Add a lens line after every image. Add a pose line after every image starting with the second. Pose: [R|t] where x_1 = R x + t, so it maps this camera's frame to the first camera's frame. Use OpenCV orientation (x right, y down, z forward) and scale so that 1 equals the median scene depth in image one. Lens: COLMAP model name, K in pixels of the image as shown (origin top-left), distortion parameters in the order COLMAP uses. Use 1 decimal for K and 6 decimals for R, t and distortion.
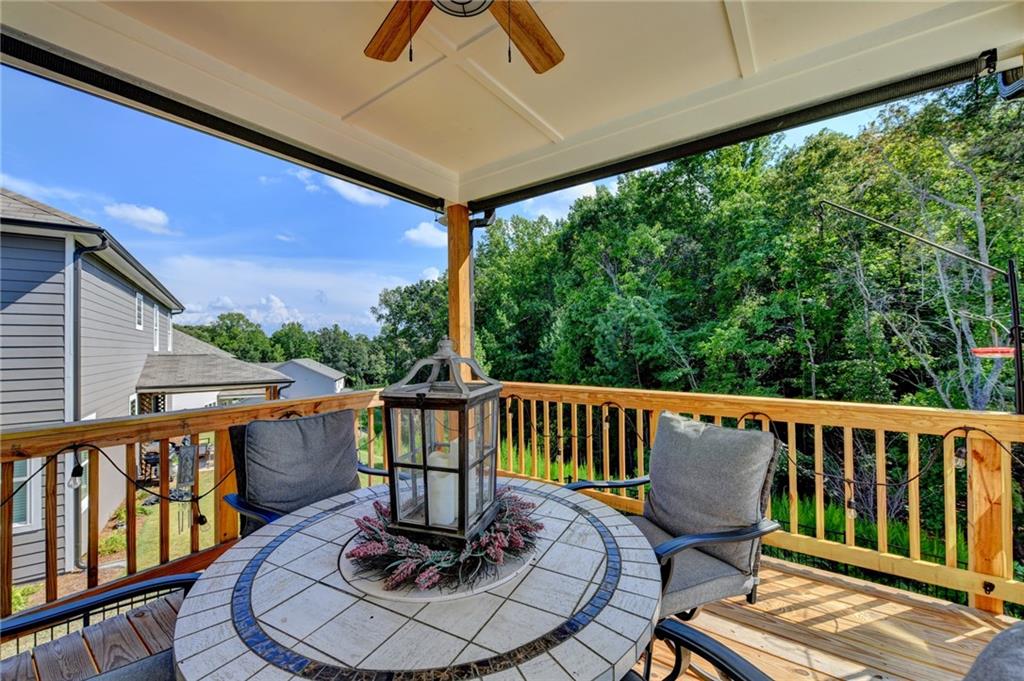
lens RADIAL K [[403.3, 0, 517.4], [0, 403.3, 340.7], [0, 0, 1]] dist [-0.001318, -0.000107]
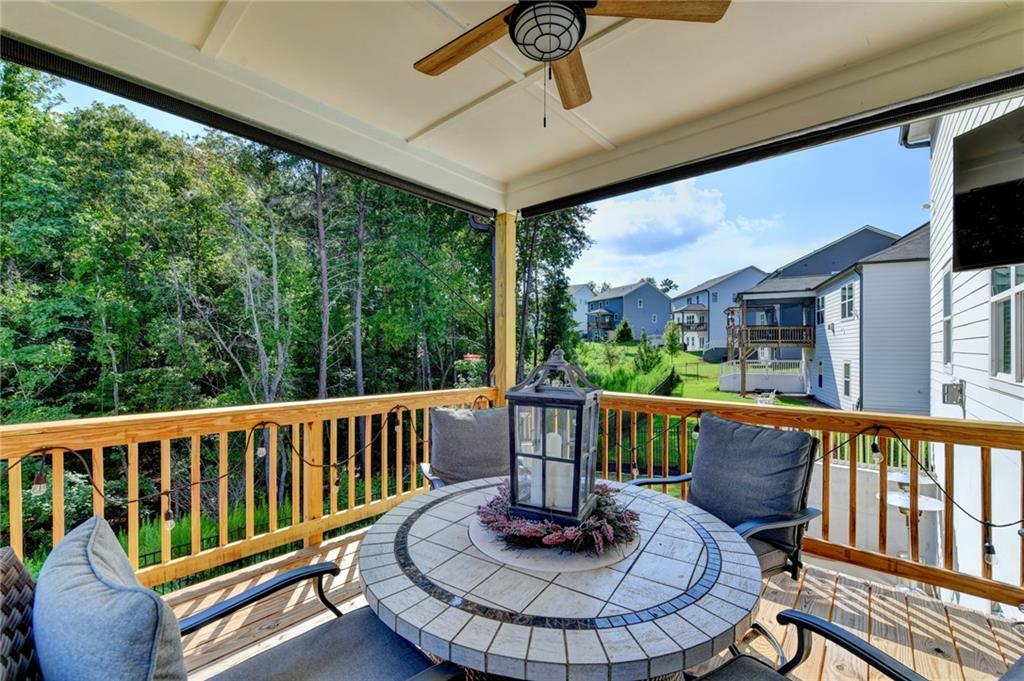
lens RADIAL K [[424.7, 0, 519.5], [0, 424.7, 341.8], [0, 0, 1]] dist [-0.006841, -0.000009]
pose [[0.087373, 0.029215, 0.995747, -0.083488], [-0.016640, 0.999473, -0.027864, 0.000901], [-0.996037, -0.014134, 0.087813, 0.060202]]
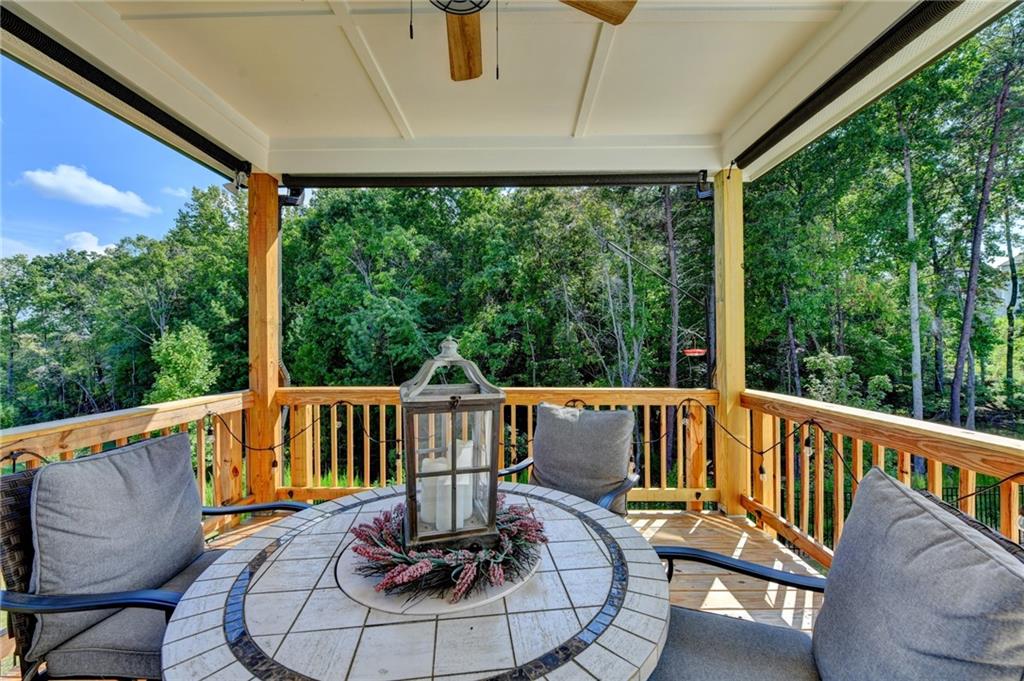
lens RADIAL K [[406.5, 0, 512.0], [0, 406.5, 340.5], [0, 0, 1]] dist [-0.000883, 0.000068]
pose [[0.821999, 0.013968, 0.569318, -0.036936], [-0.012499, 0.999901, -0.006487, 0.000113], [-0.569352, -0.001784, 0.822092, 0.006383]]
